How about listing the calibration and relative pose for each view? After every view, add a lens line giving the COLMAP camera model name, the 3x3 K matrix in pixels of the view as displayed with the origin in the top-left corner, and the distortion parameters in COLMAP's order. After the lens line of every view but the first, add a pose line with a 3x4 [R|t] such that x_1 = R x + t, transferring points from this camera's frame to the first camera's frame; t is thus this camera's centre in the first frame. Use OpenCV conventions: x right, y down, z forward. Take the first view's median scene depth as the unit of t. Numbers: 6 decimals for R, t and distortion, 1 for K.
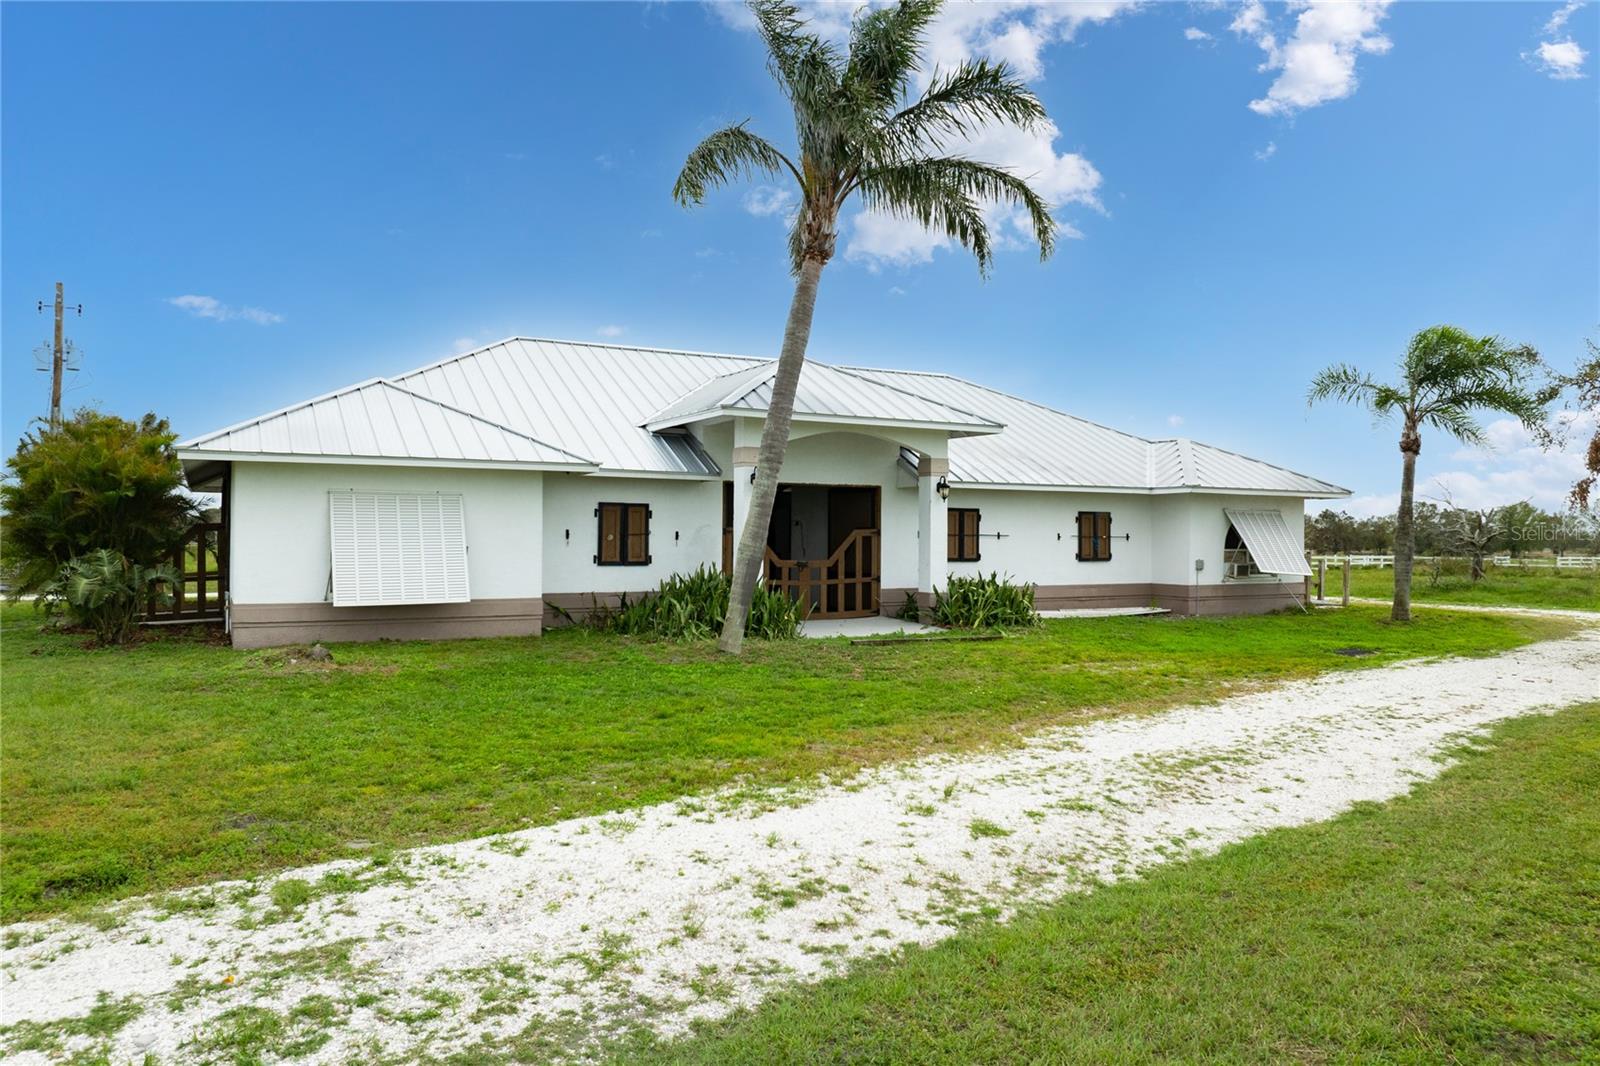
lens RADIAL K [[1126.1, 0, 799.3], [0, 1126.1, 493.8], [0, 0, 1]] dist [-0.039992, -0.001607]
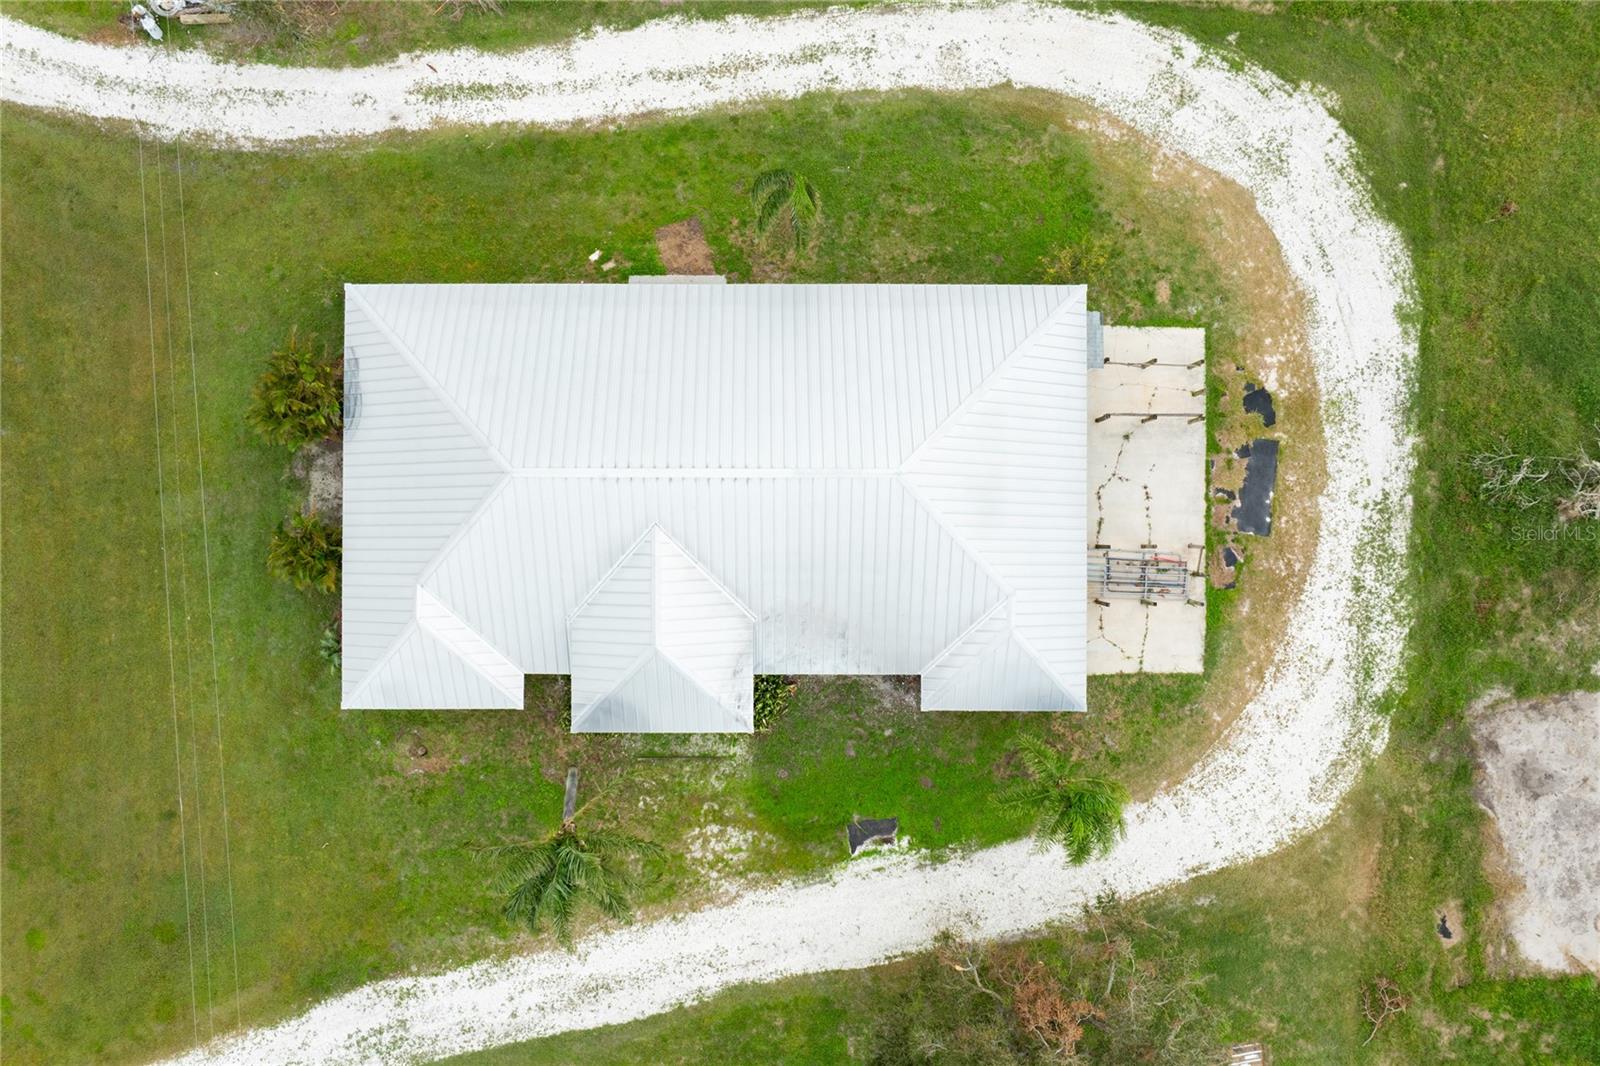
lens RADIAL K [[1144.1, 0, 799.2], [0, 1144.1, 514.7], [0, 0, 1]] dist [-0.032575, -0.023320]
pose [[0.880919, 0.472915, -0.018246, 0.112210], [0.030806, -0.018826, 0.999348, -1.675614], [0.472263, -0.880907, -0.031153, 1.289951]]
